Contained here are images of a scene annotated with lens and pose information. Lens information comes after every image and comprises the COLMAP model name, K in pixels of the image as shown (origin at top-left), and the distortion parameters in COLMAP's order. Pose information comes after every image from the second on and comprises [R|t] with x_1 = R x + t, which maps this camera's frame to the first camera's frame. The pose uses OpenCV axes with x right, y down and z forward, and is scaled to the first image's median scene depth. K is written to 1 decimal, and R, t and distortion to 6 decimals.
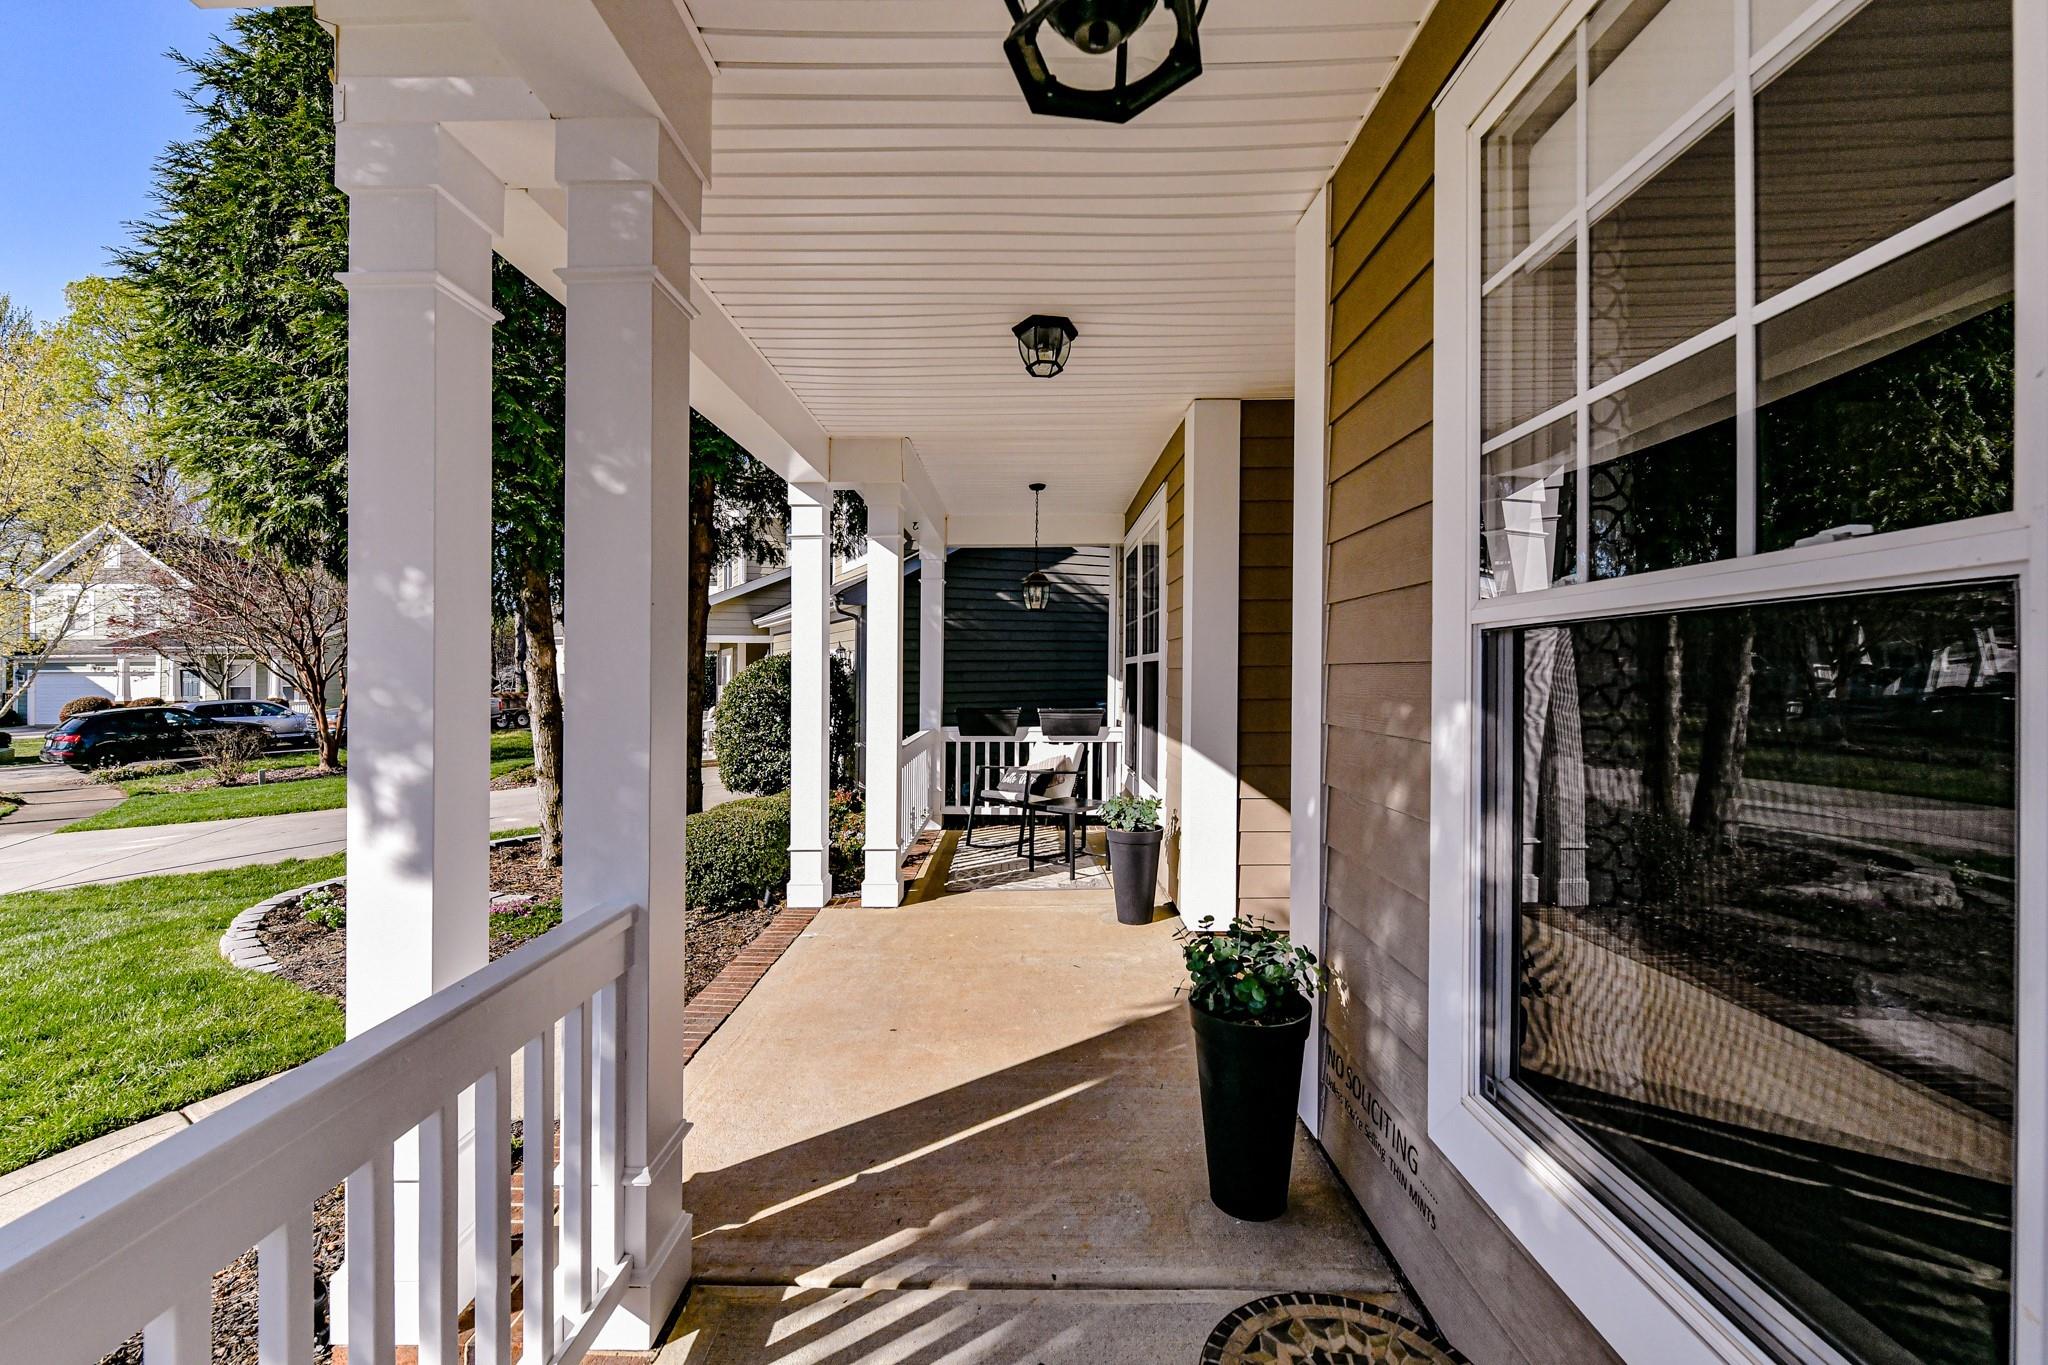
lens RADIAL K [[823.9, 0, 1017.6], [0, 823.9, 676.1], [0, 0, 1]] dist [-0.003250, -0.000478]
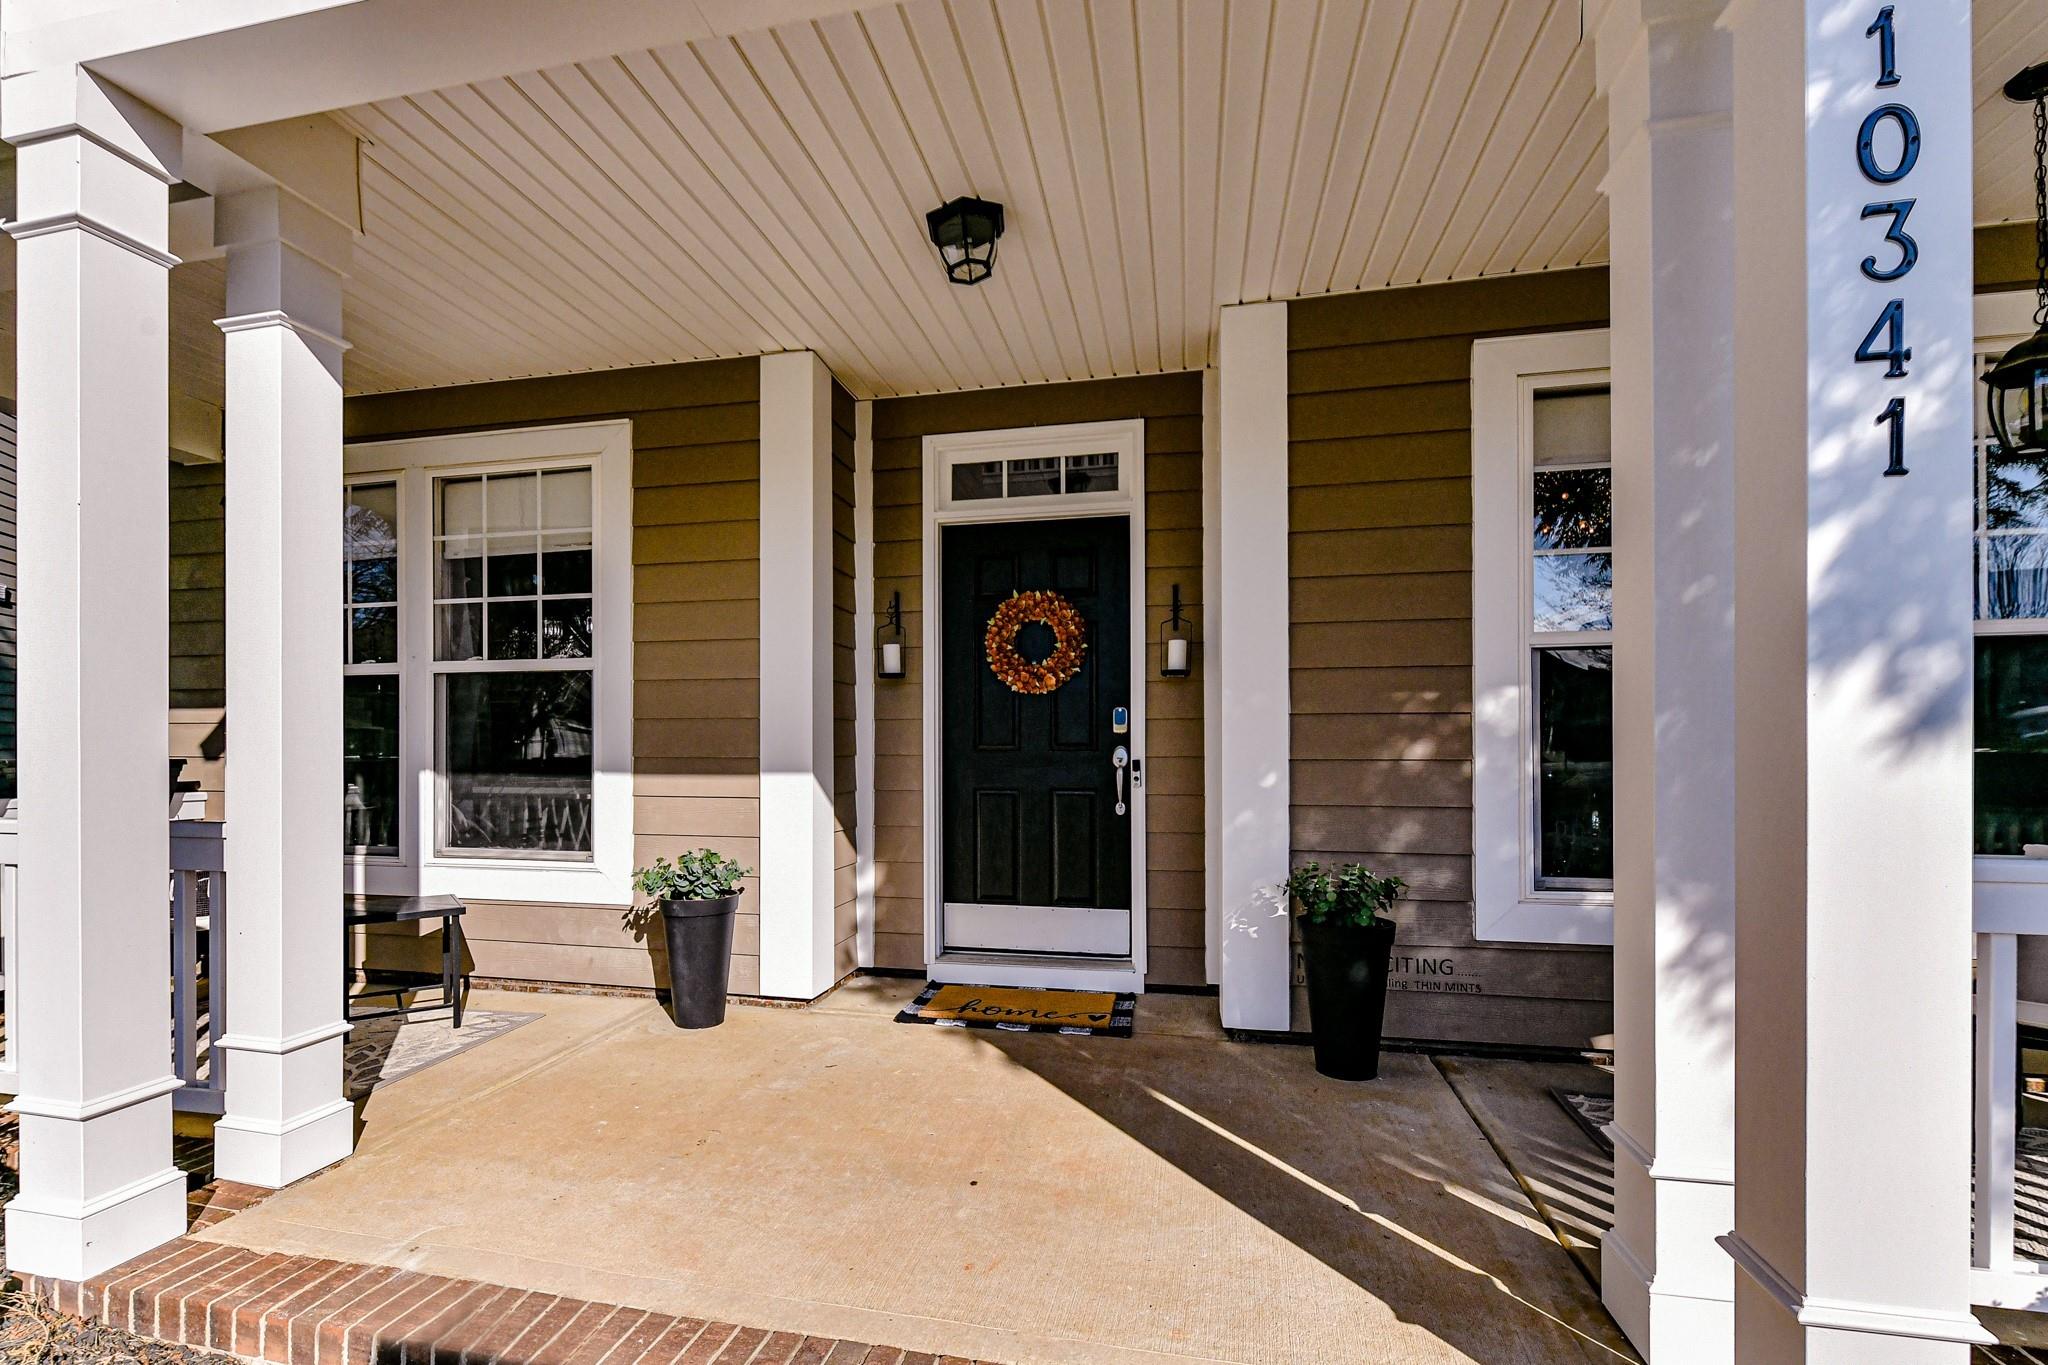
lens RADIAL K [[923.2, 0, 1024.0], [0, 923.2, 749.6], [0, 0, 1]] dist [-0.000788, -0.000138]
pose [[0.228034, -0.001649, 0.973652, -0.907599], [0.002634, 0.999996, 0.001076, 0.088889], [-0.973650, 0.002319, 0.228037, 0.838883]]
